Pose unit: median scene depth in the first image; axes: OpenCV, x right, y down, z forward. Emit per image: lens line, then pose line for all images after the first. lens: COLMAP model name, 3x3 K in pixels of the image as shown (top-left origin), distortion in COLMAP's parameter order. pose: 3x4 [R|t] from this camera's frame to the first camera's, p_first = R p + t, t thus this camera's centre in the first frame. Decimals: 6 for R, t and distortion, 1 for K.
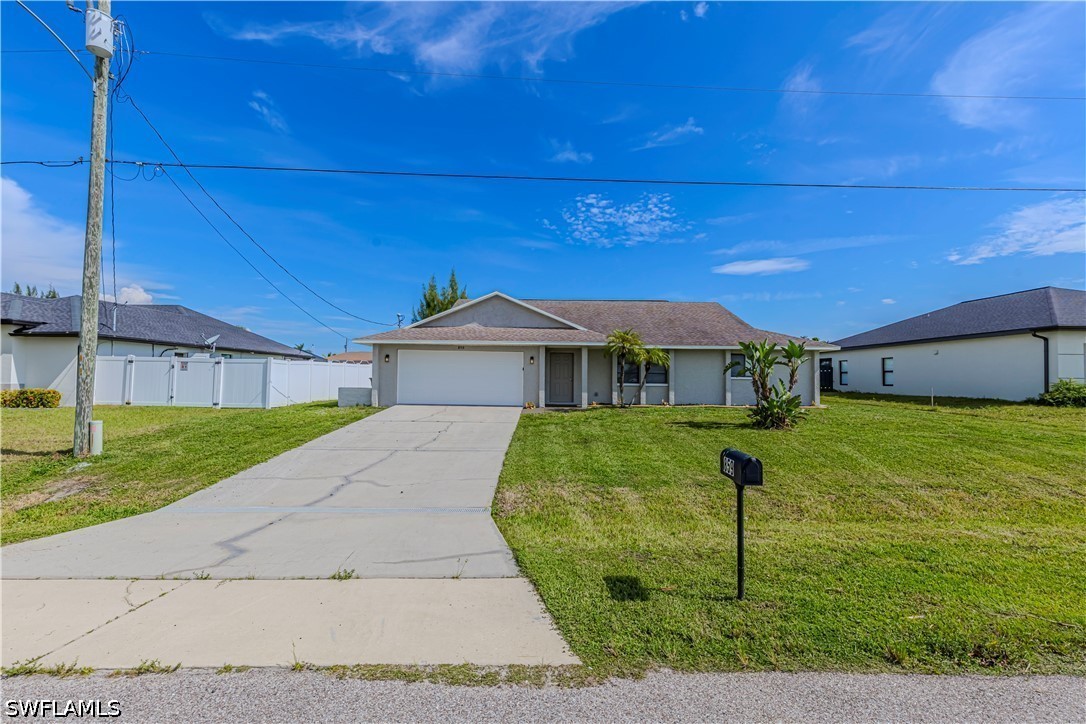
lens RADIAL K [[493.2, 0, 543.0], [0, 493.2, 362.0], [0, 0, 1]] dist [-0.000858, -0.000192]
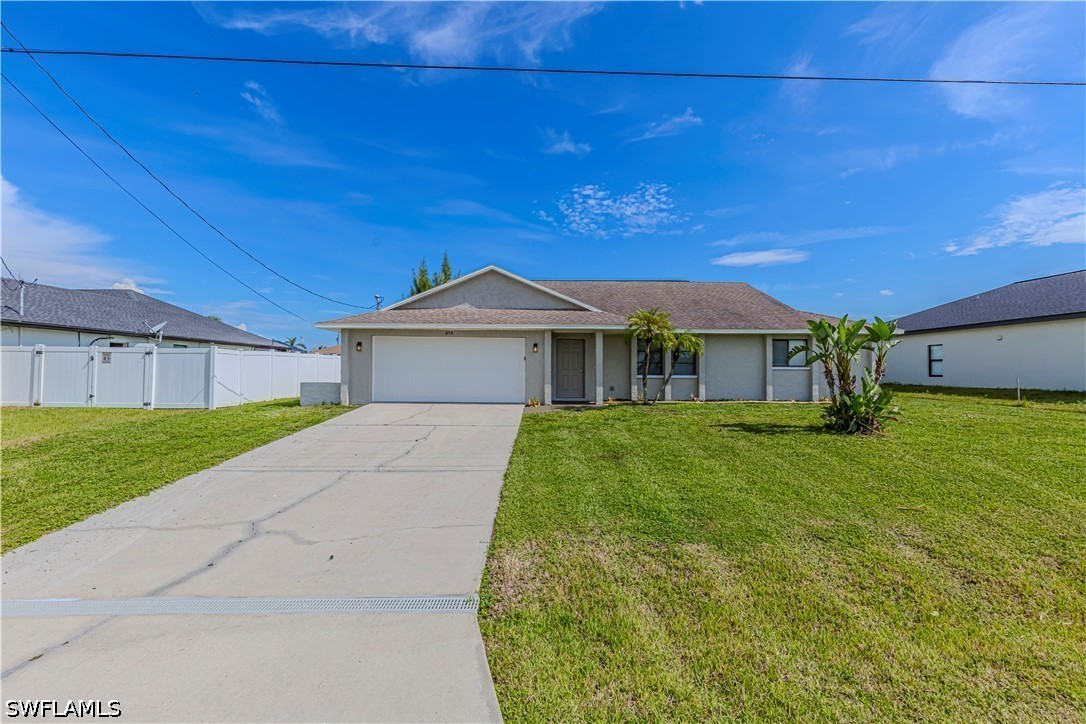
lens RADIAL K [[495.6, 0, 546.5], [0, 495.6, 359.2], [0, 0, 1]] dist [0.000895, 0.000370]
pose [[0.999930, -0.005915, 0.010296, -0.011826], [0.005832, 0.999951, 0.008058, 0.007969], [-0.010343, -0.007997, 0.999915, 0.158905]]
